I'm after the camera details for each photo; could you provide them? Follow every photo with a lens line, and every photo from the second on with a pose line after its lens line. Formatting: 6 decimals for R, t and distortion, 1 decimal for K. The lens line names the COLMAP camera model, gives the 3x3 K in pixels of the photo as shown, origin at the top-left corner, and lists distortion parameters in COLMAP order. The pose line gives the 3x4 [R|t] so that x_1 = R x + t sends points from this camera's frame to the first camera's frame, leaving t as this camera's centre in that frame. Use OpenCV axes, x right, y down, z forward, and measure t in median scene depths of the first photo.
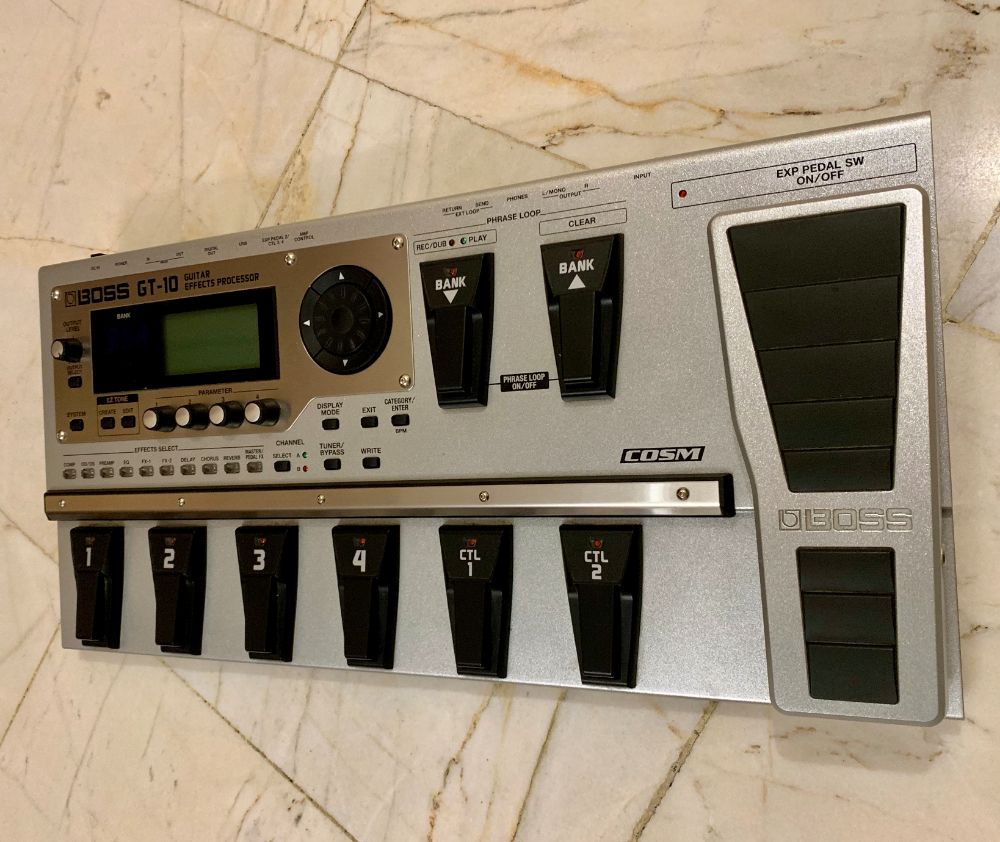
lens RADIAL K [[933.2, 0, 500.0], [0, 933.2, 421.0], [0, 0, 1]] dist [0.084115, -0.114704]
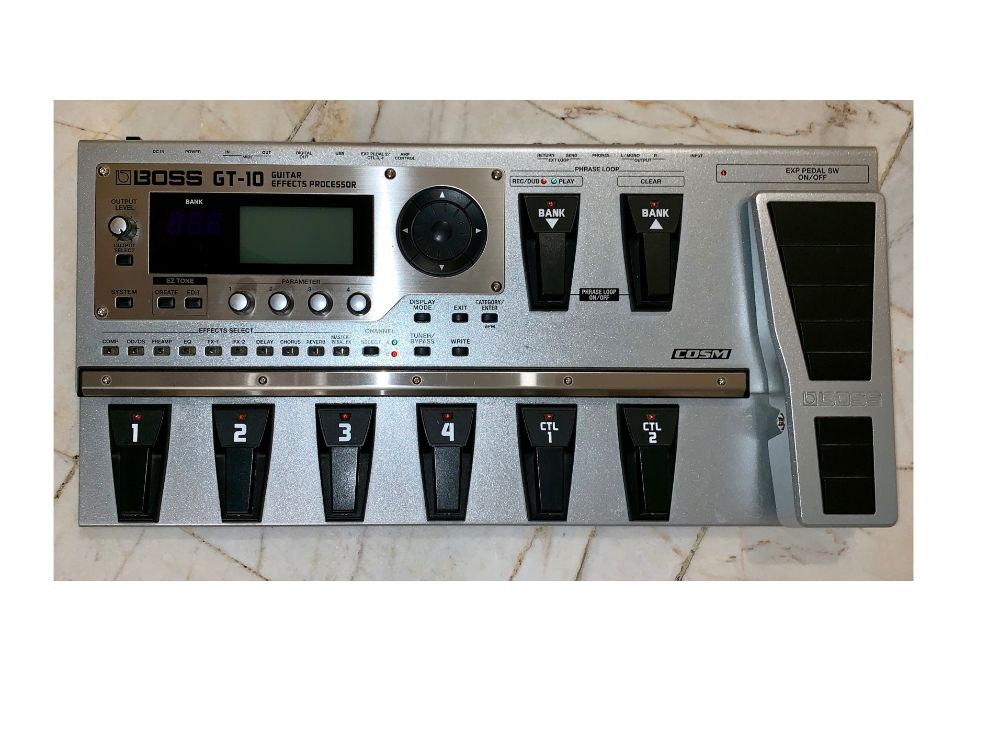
lens RADIAL K [[773.9, 0, 499.9], [0, 773.9, 338.3], [0, 0, 1]] dist [0.042298, -0.003848]
pose [[0.888012, 0.056761, 0.456302, -0.551087], [-0.051756, 0.998384, -0.023470, 0.048597], [-0.456897, -0.002775, 0.889515, 0.084366]]
